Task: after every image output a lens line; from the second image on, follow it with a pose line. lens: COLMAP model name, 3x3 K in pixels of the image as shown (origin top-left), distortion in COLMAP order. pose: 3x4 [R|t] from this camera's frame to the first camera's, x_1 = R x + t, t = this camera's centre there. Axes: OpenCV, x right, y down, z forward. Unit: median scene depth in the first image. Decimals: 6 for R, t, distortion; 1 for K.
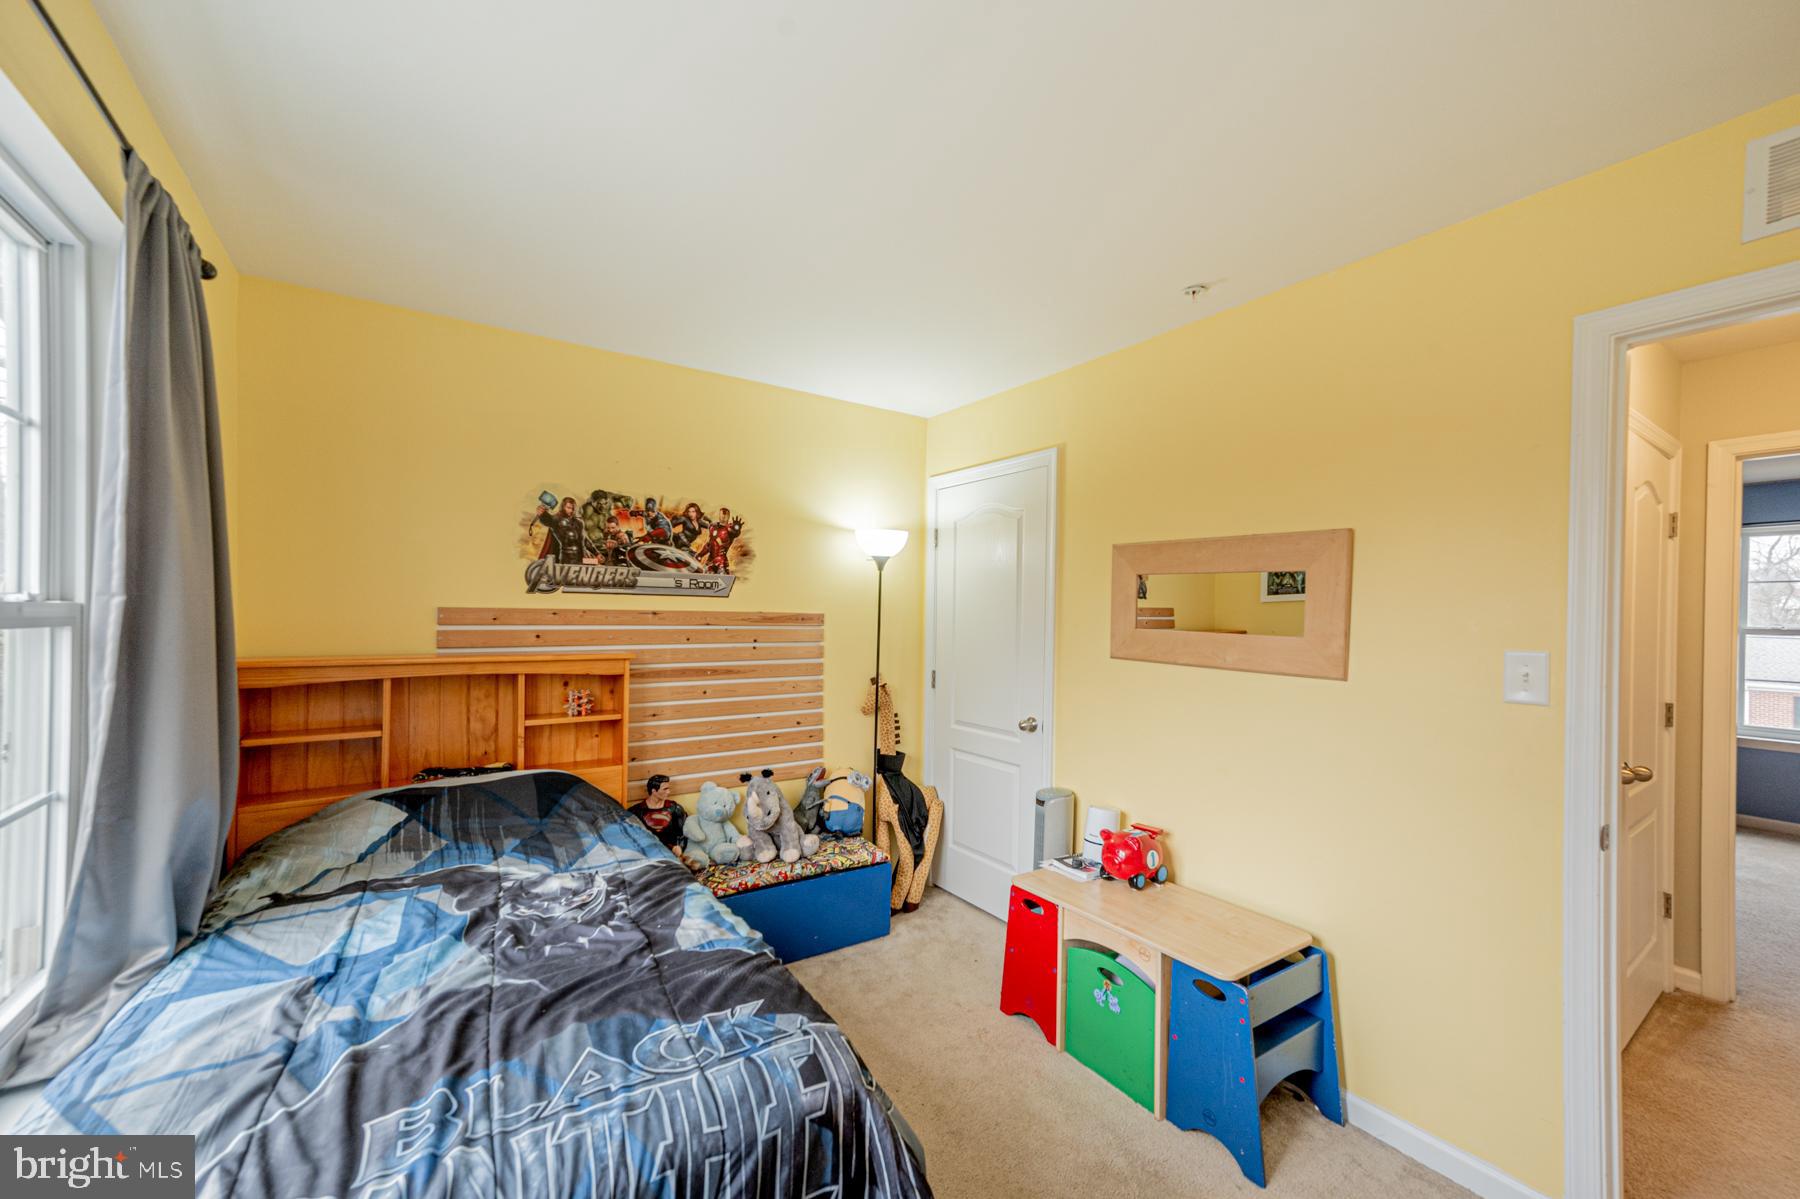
lens RADIAL K [[694.4, 0, 904.1], [0, 694.4, 612.6], [0, 0, 1]] dist [0.002742, -0.000006]
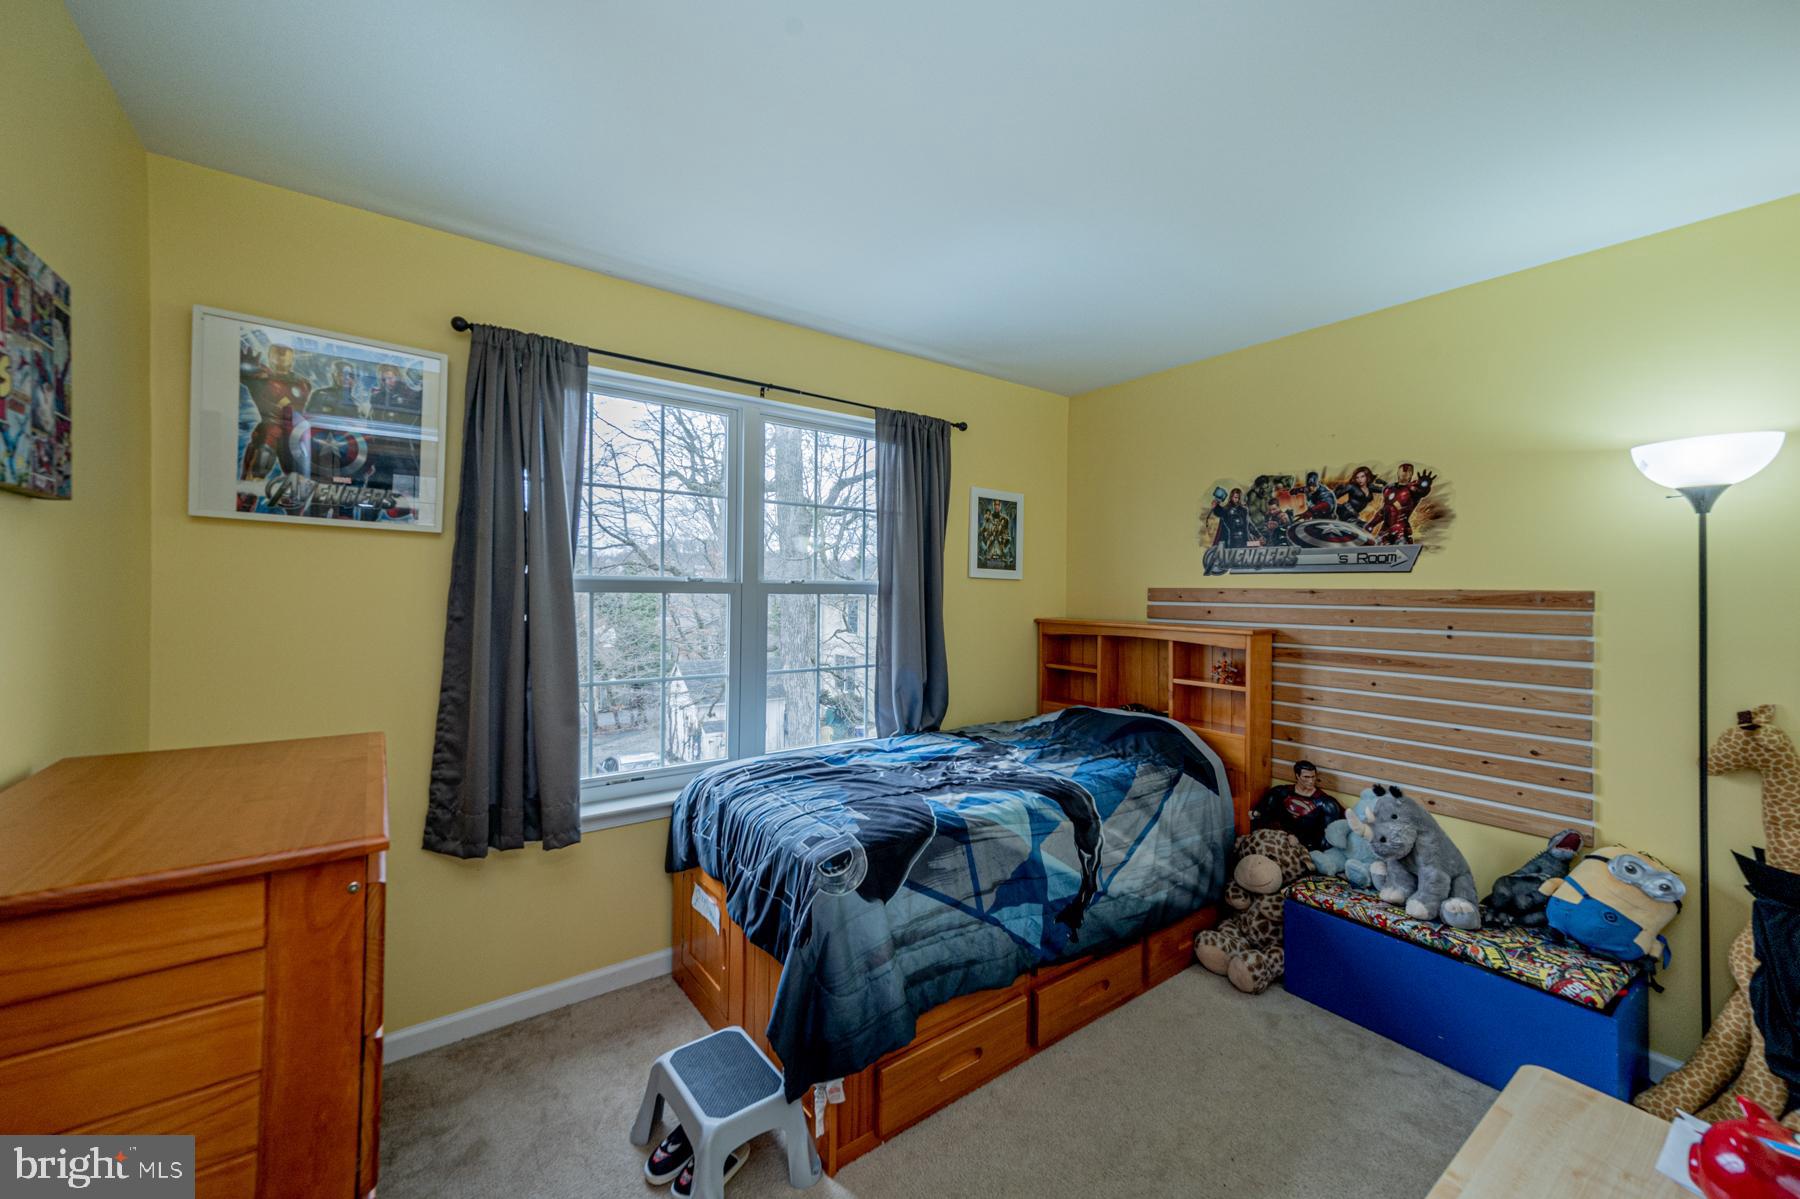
lens RADIAL K [[694.4, 0, 905.3], [0, 694.4, 590.3], [0, 0, 1]] dist [0.002742, -0.000006]
pose [[0.036923, -0.011837, -0.999248, 0.576103], [-0.008067, 0.999894, -0.012143, 0.014738], [0.999286, 0.008509, 0.036824, 0.406510]]
